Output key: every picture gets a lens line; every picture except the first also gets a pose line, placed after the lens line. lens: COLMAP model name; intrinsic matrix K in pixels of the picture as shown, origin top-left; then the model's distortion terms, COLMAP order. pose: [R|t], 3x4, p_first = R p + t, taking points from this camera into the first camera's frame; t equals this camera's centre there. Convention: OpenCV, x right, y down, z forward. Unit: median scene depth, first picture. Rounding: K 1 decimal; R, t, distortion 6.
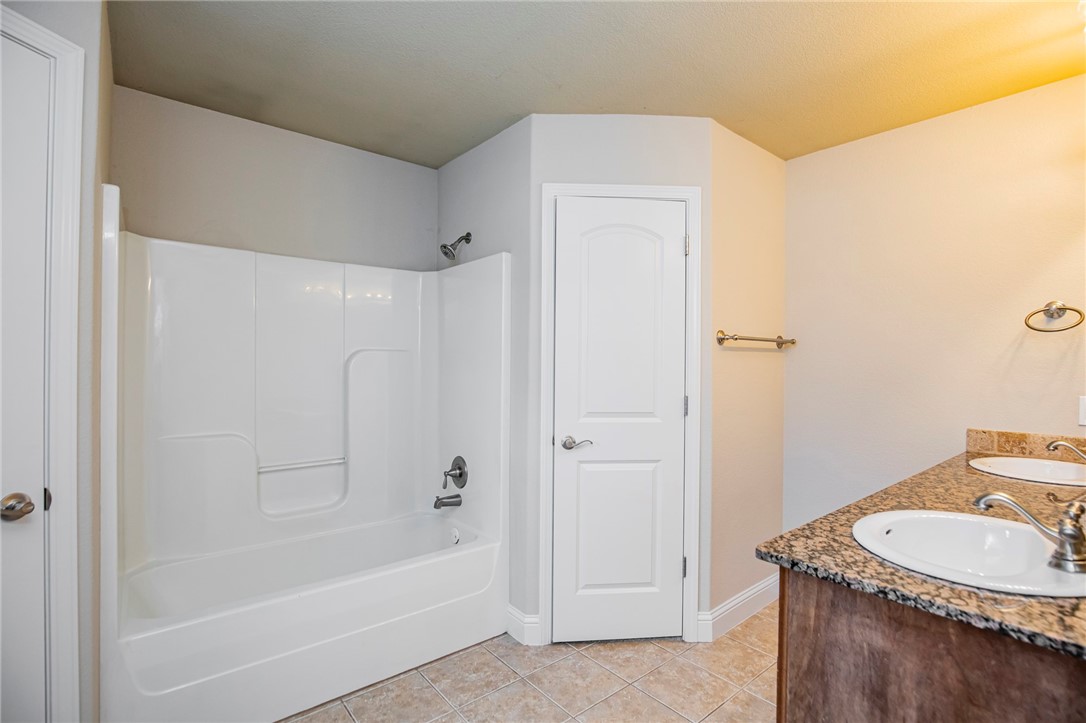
lens RADIAL K [[506.1, 0, 546.4], [0, 506.1, 364.7], [0, 0, 1]] dist [-0.034115, 0.007275]
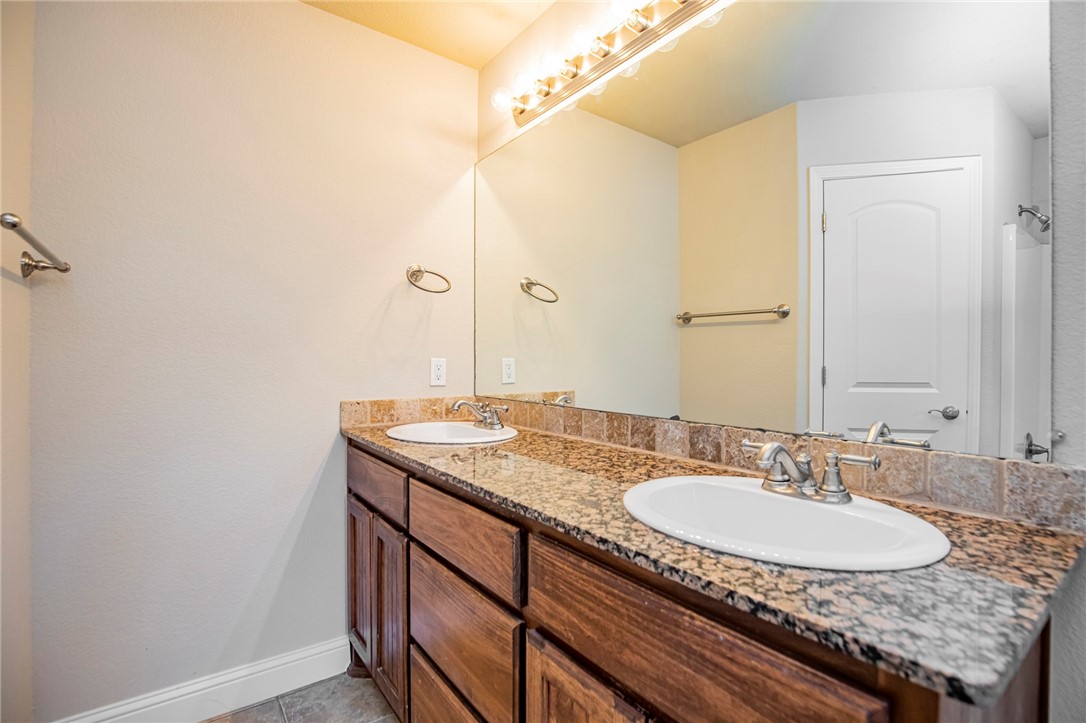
lens RADIAL K [[506.1, 0, 545.9], [0, 506.1, 362.2], [0, 0, 1]] dist [-0.034115, 0.007275]
pose [[0.026945, -0.012201, 0.999562, 0.011241], [-0.007565, 0.999894, 0.012409, 0.062358], [-0.999608, -0.007896, 0.026849, 0.792965]]
